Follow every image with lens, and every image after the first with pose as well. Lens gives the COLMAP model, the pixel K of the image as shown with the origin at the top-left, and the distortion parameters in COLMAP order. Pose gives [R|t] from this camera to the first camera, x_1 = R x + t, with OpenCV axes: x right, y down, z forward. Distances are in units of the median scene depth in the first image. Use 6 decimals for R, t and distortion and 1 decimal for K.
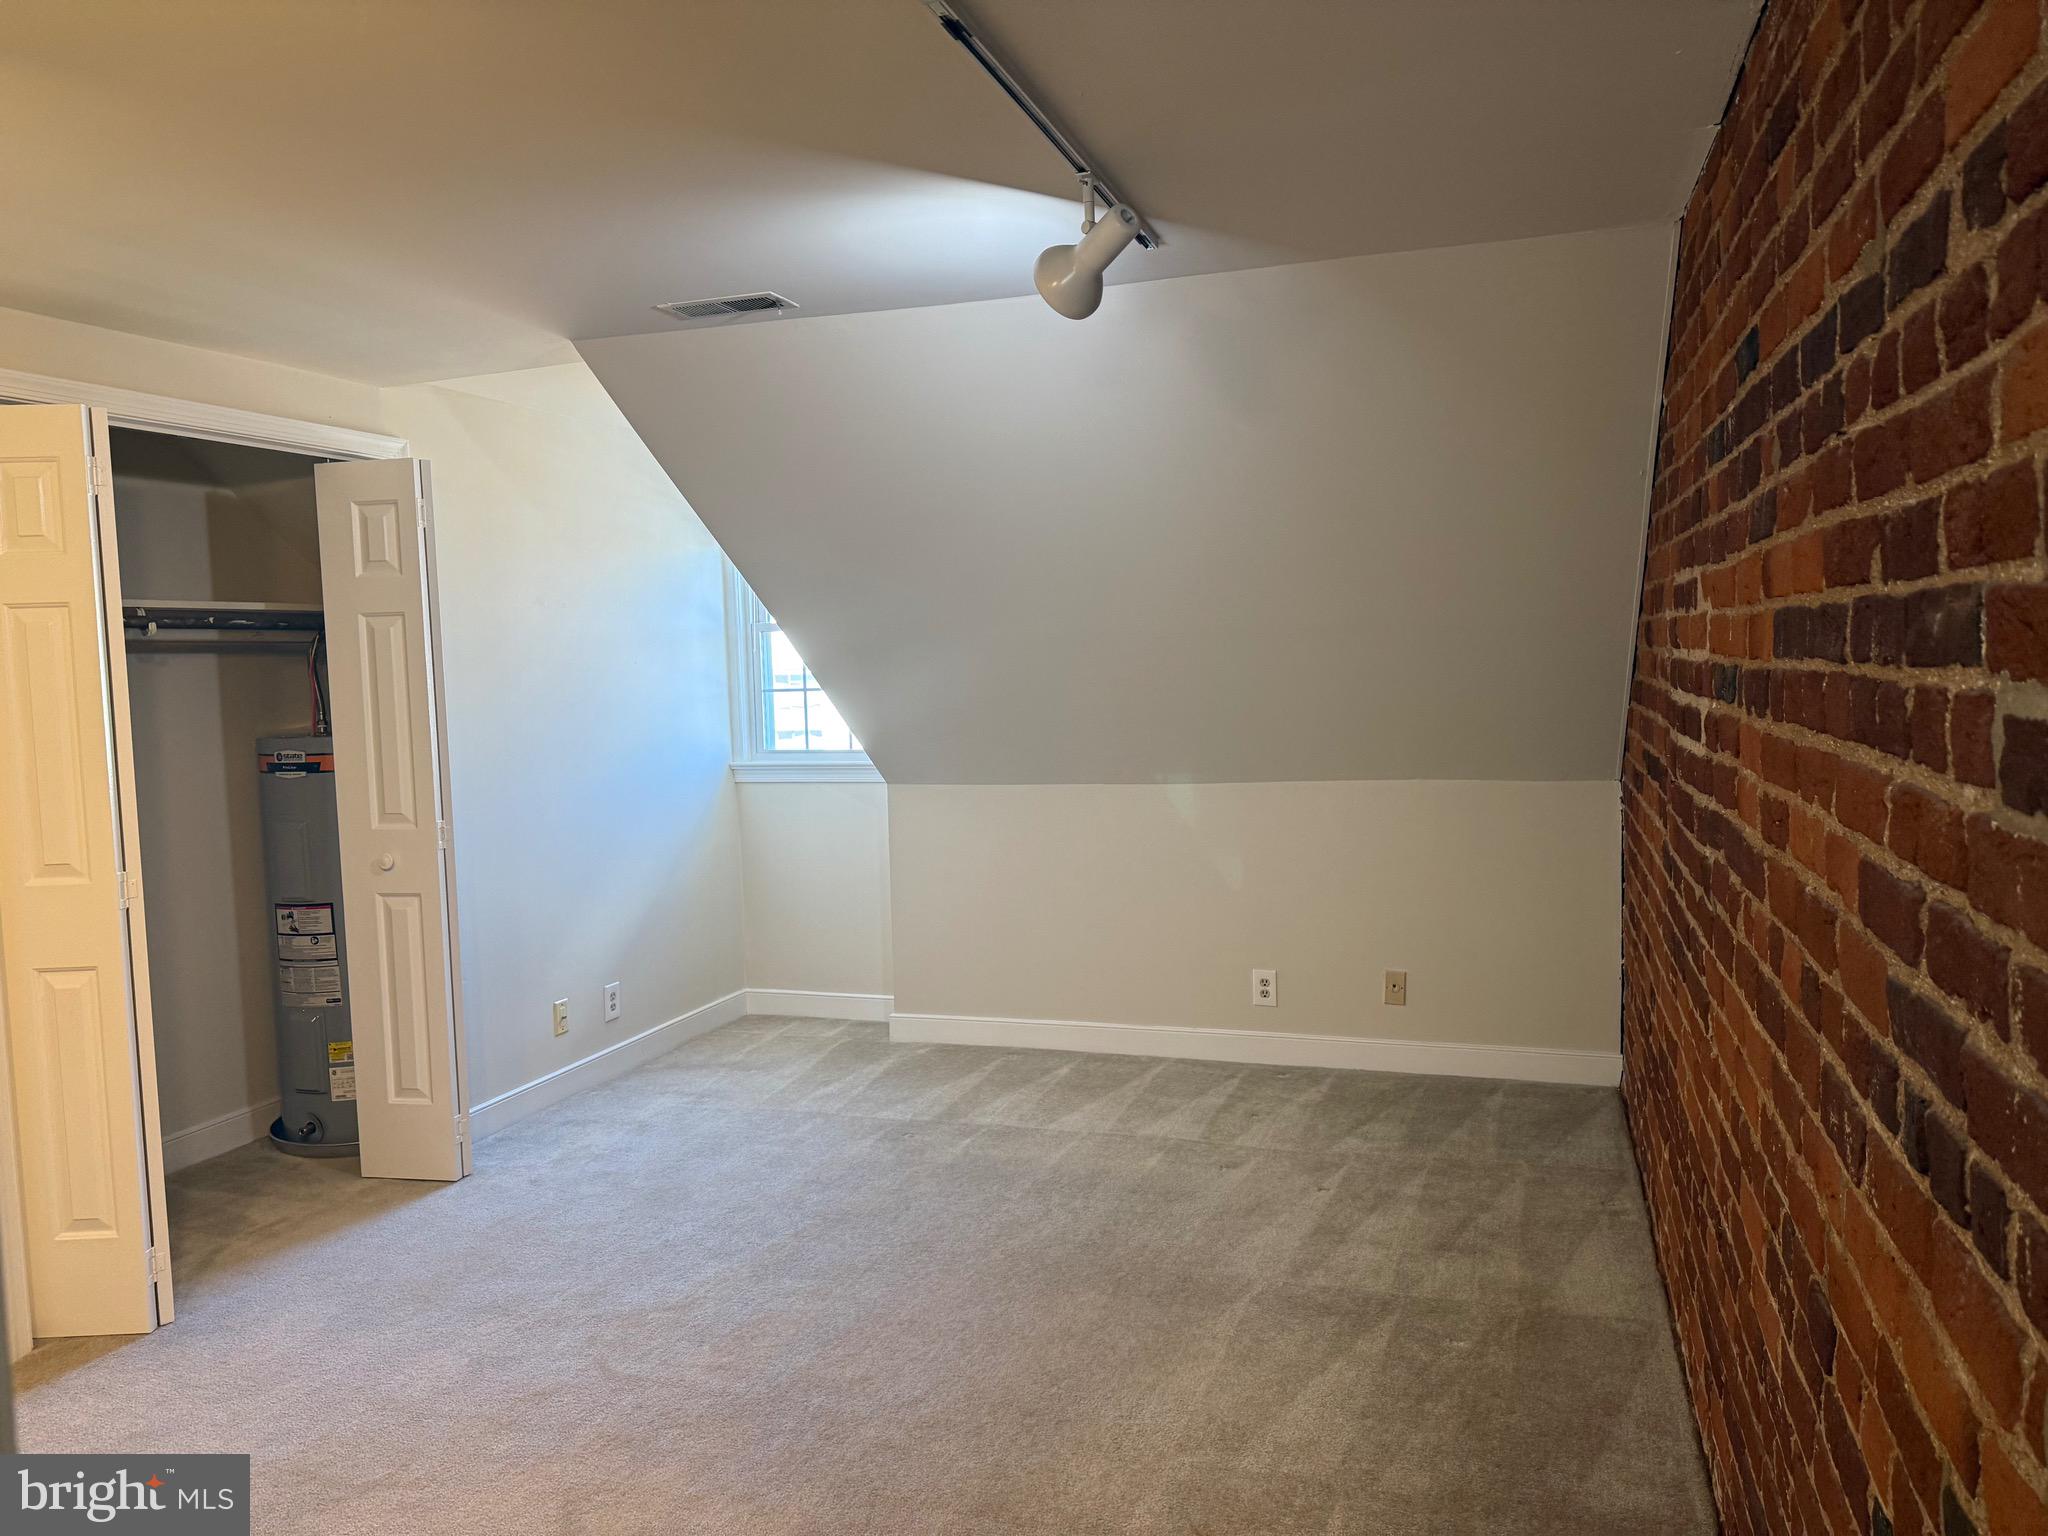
lens RADIAL K [[1428.3, 0, 1018.4], [0, 1428.3, 768.6], [0, 0, 1]] dist [0.012558, -0.012896]
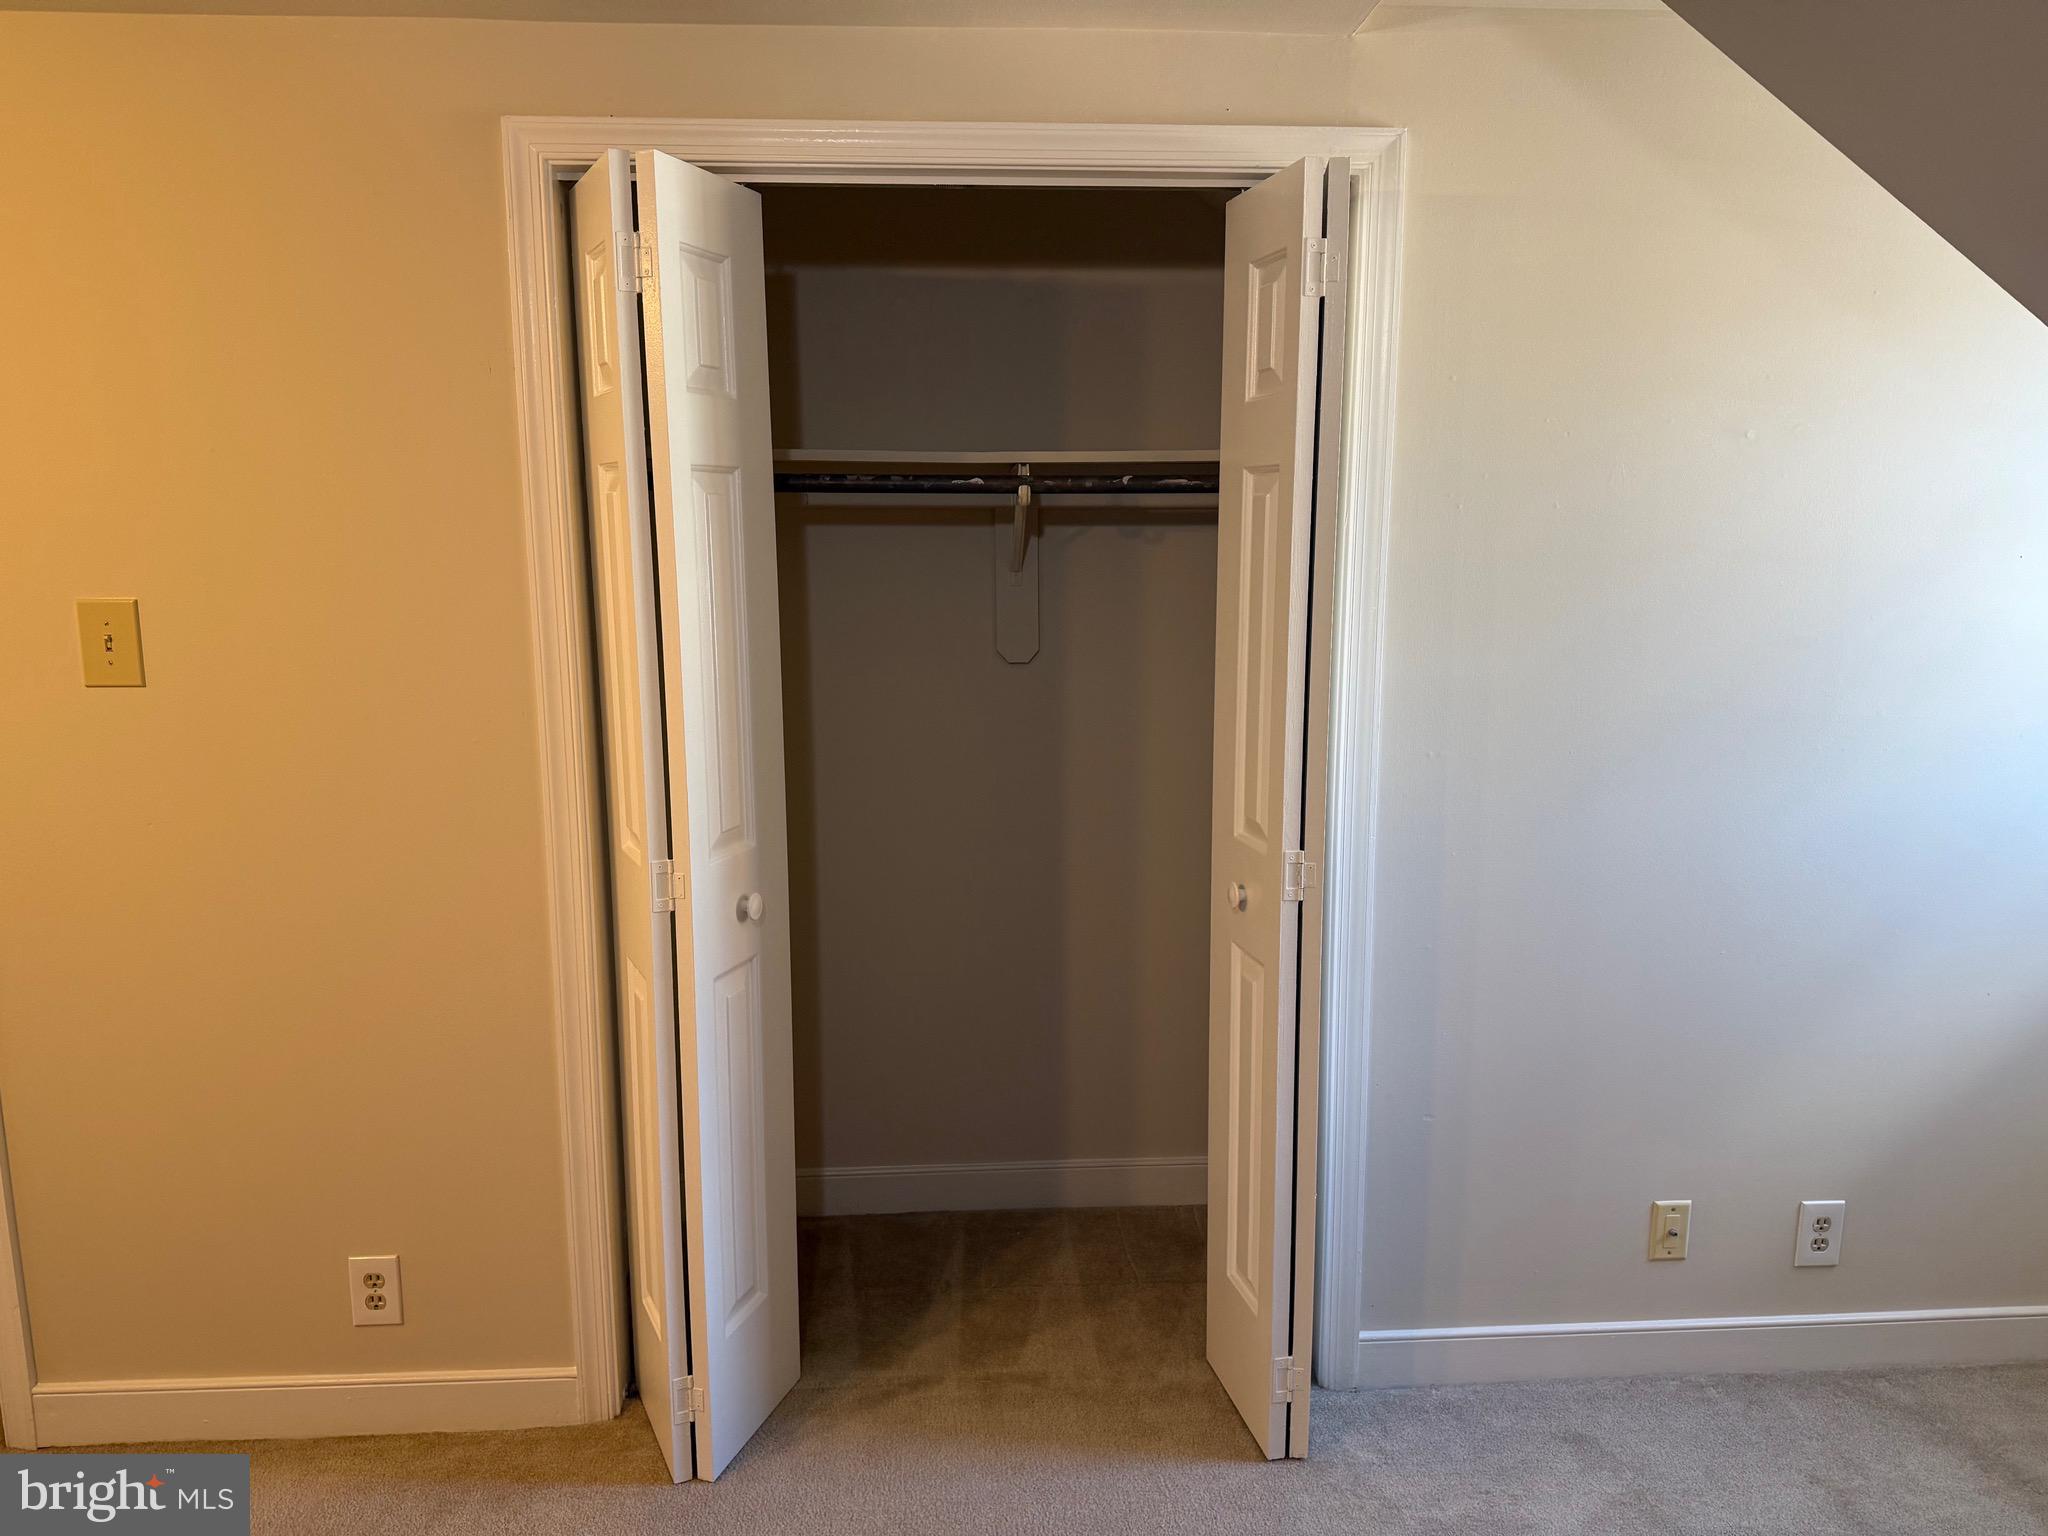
lens RADIAL K [[1428.3, 0, 1022.5], [0, 1428.3, 778.0], [0, 0, 1]] dist [0.012558, -0.012896]
pose [[0.397810, 0.183728, -0.898883, 0.038545], [-0.083151, 0.982932, 0.164108, -0.070727], [0.913692, 0.009459, 0.406297, 0.676797]]
